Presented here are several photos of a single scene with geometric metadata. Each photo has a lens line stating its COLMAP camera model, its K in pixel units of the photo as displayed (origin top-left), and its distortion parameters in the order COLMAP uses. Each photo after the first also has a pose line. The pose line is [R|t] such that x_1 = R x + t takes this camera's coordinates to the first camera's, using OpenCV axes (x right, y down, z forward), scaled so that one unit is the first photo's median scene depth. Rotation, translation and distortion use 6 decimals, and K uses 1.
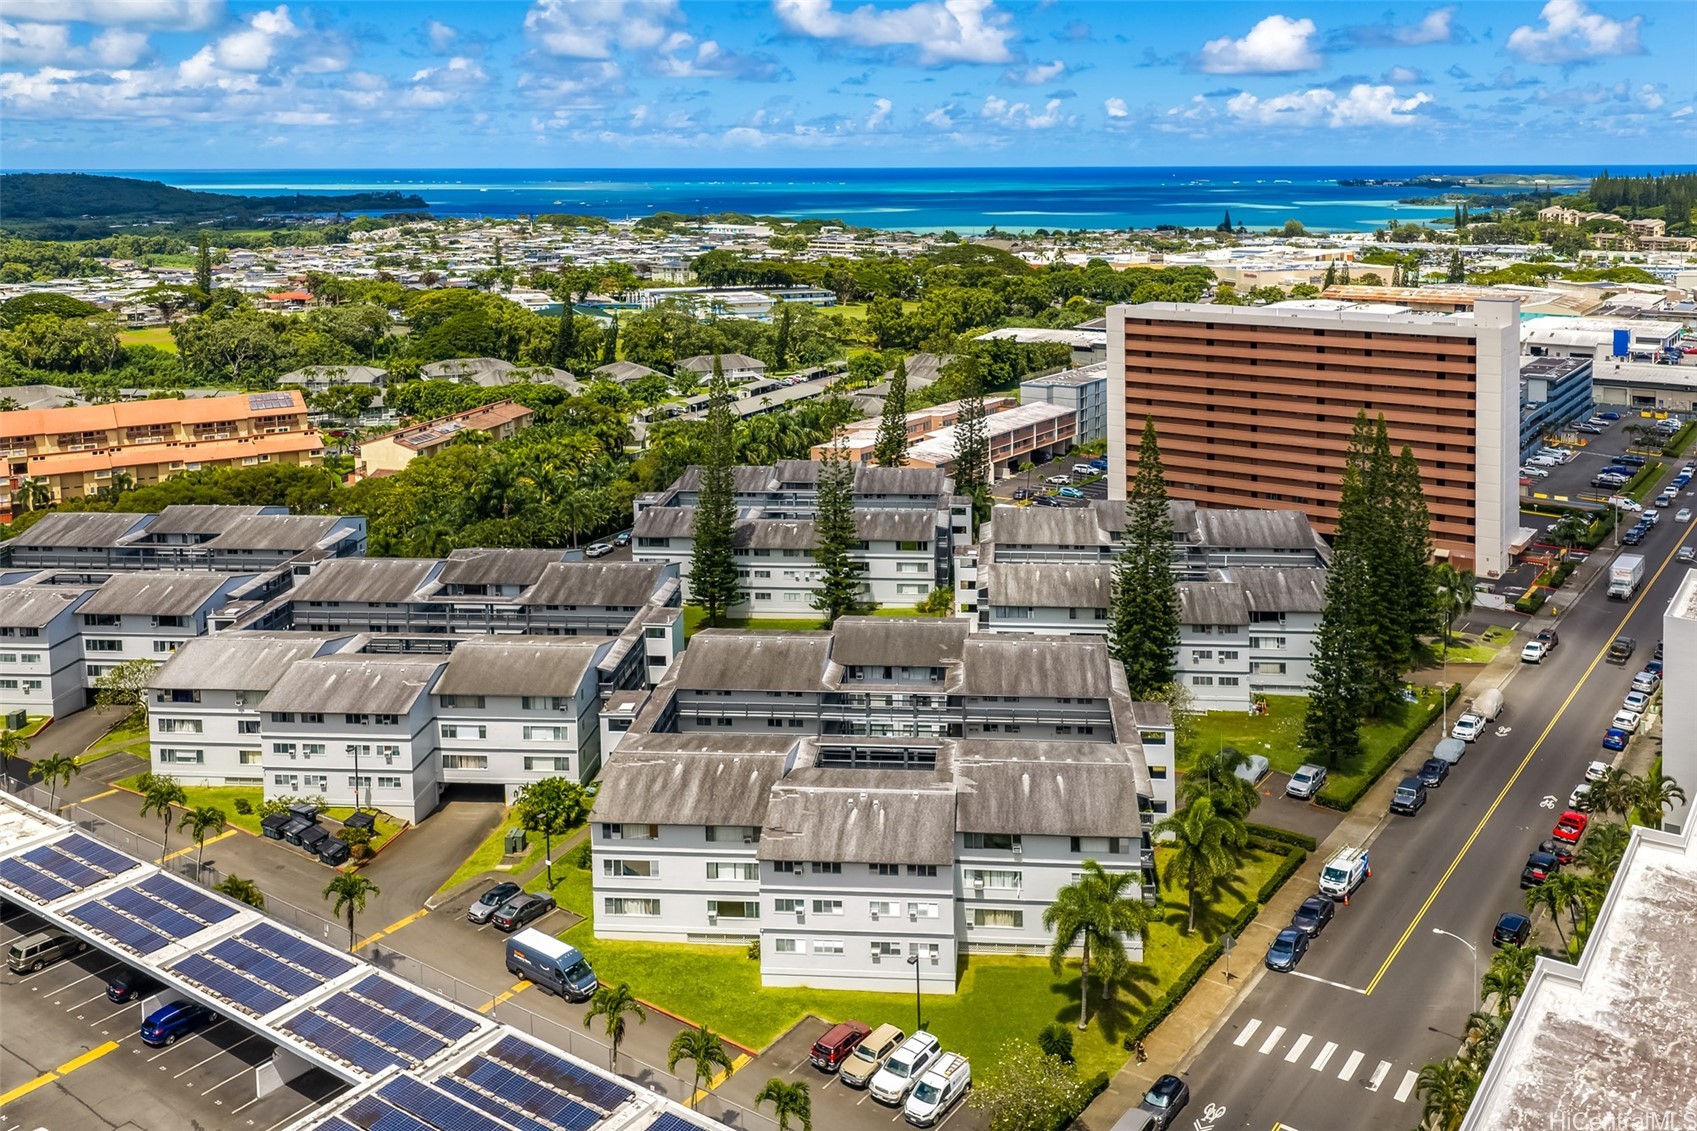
lens RADIAL K [[1428.9, 0, 852.8], [0, 1428.9, 552.1], [0, 0, 1]] dist [0.018498, 0.000010]
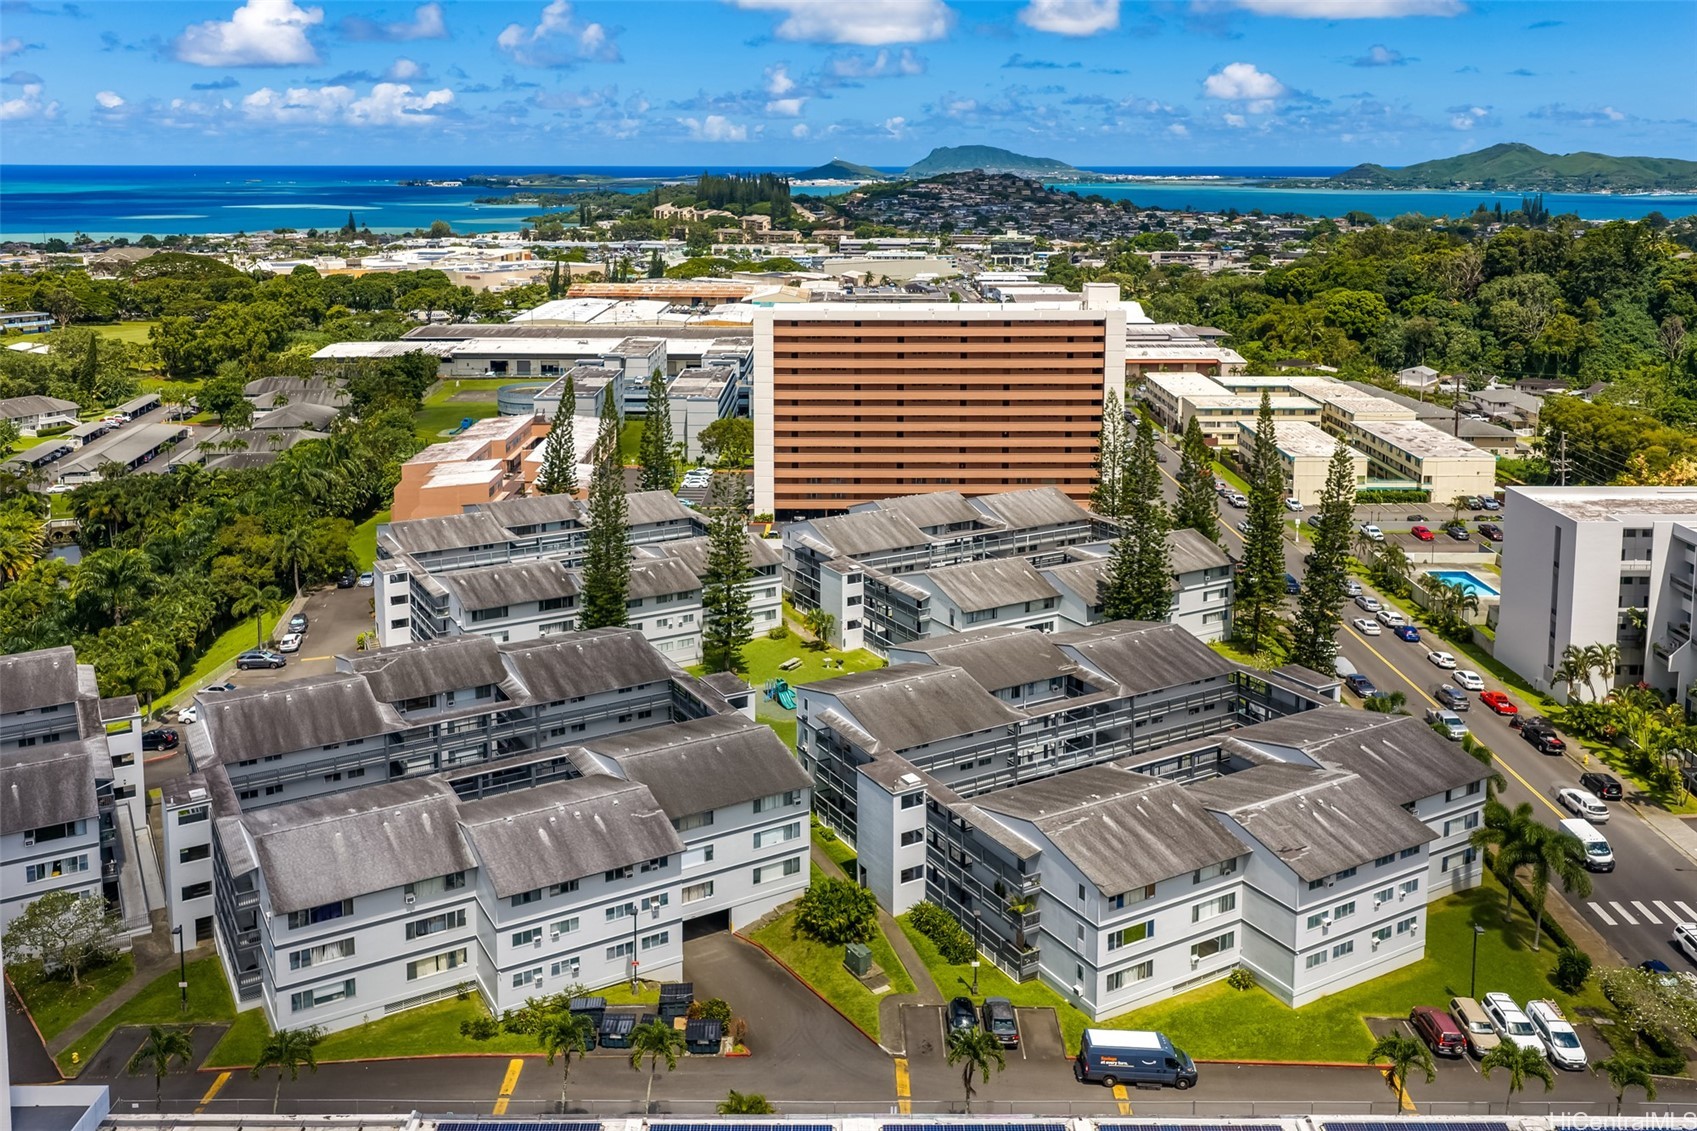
lens RADIAL K [[1428.9, 0, 845.8], [0, 1428.9, 580.2], [0, 0, 1]] dist [0.018498, 0.000010]
pose [[0.829641, -0.153918, 0.536661, -0.366828], [0.144042, 0.987714, 0.060605, -0.041932], [-0.539396, 0.027021, 0.841619, 0.150846]]
